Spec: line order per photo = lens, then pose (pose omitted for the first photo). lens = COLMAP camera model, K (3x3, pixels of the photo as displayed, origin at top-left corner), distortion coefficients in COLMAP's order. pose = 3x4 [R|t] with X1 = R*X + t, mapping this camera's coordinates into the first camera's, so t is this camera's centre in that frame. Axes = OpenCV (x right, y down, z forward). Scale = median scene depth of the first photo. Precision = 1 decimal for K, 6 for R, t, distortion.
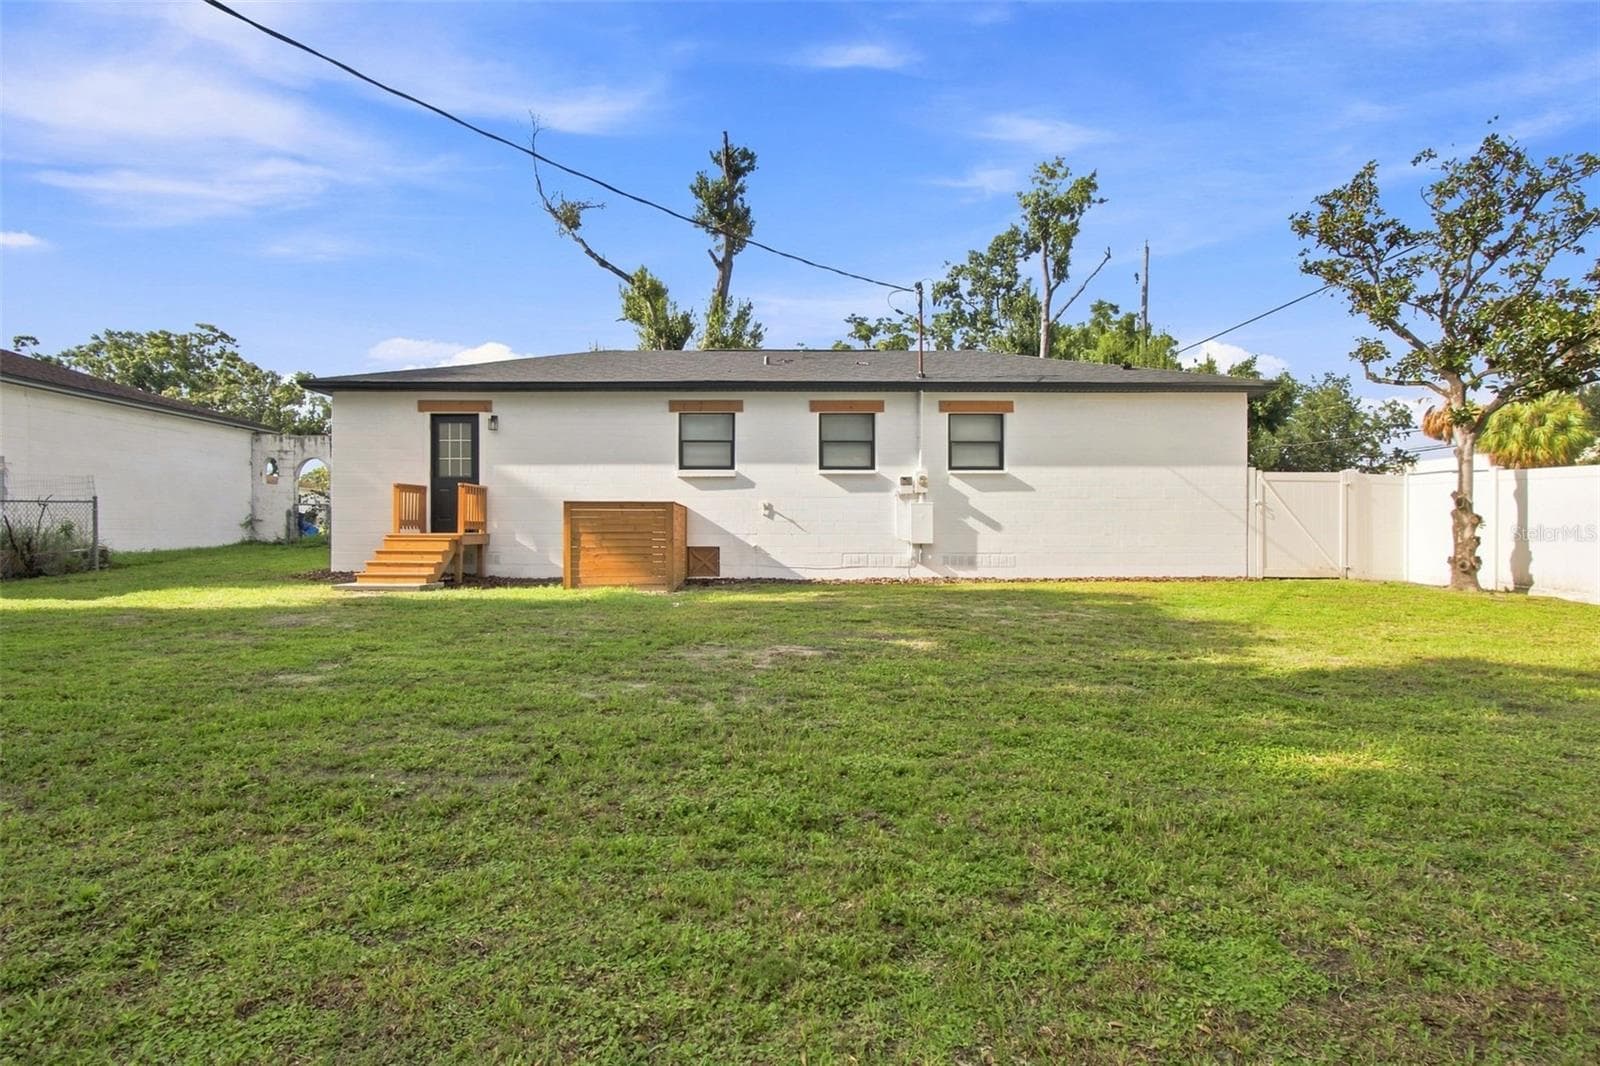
lens RADIAL K [[847.4, 0, 797.5], [0, 847.4, 534.5], [0, 0, 1]] dist [0.003557, 0.000260]
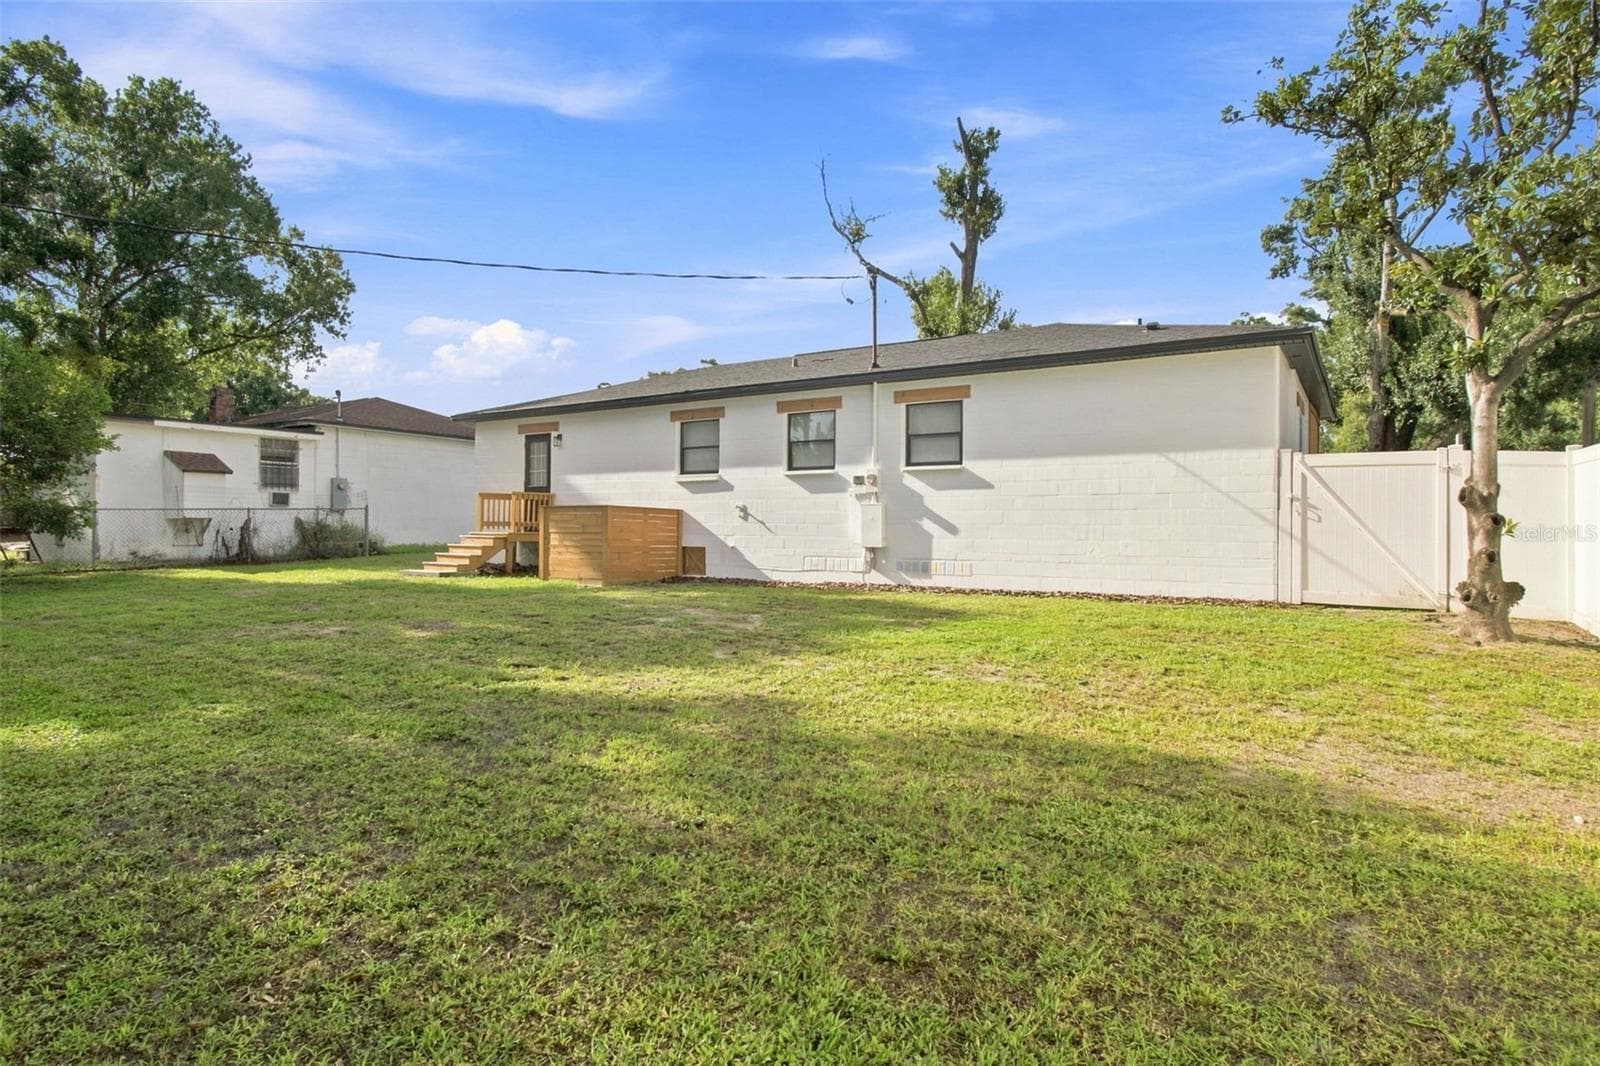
lens RADIAL K [[866.5, 0, 809.6], [0, 866.5, 536.2], [0, 0, 1]] dist [-0.001649, 0.000368]
pose [[0.841506, 0.009779, -0.540160, 0.593210], [-0.010006, 0.999947, 0.002515, -0.003098], [0.540156, 0.003289, 0.841559, 0.164869]]
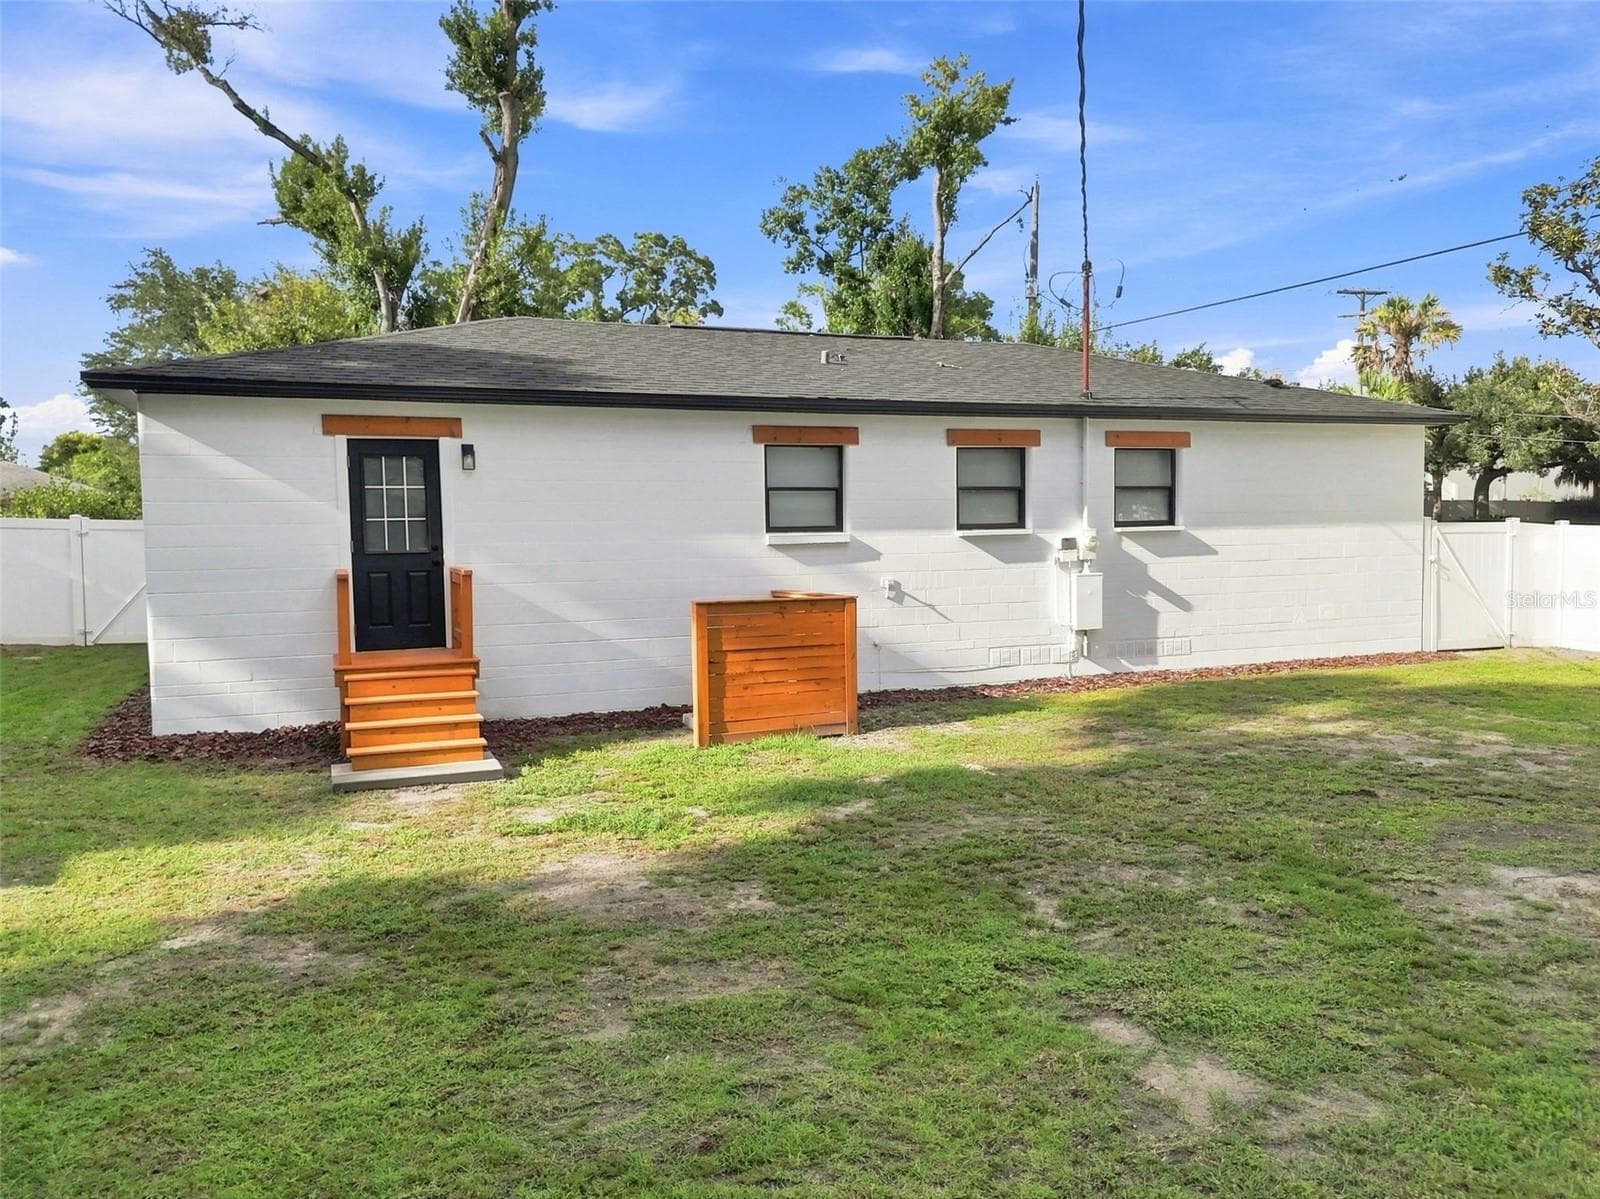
lens RADIAL K [[1173.5, 0, 809.2], [0, 1173.5, 596.2], [0, 0, 1]] dist [0.116553, -0.159006]
pose [[0.926454, -0.036983, 0.374586, -0.446502], [0.016848, 0.998238, 0.056887, -0.078617], [-0.376030, -0.046393, 0.925446, 0.155365]]
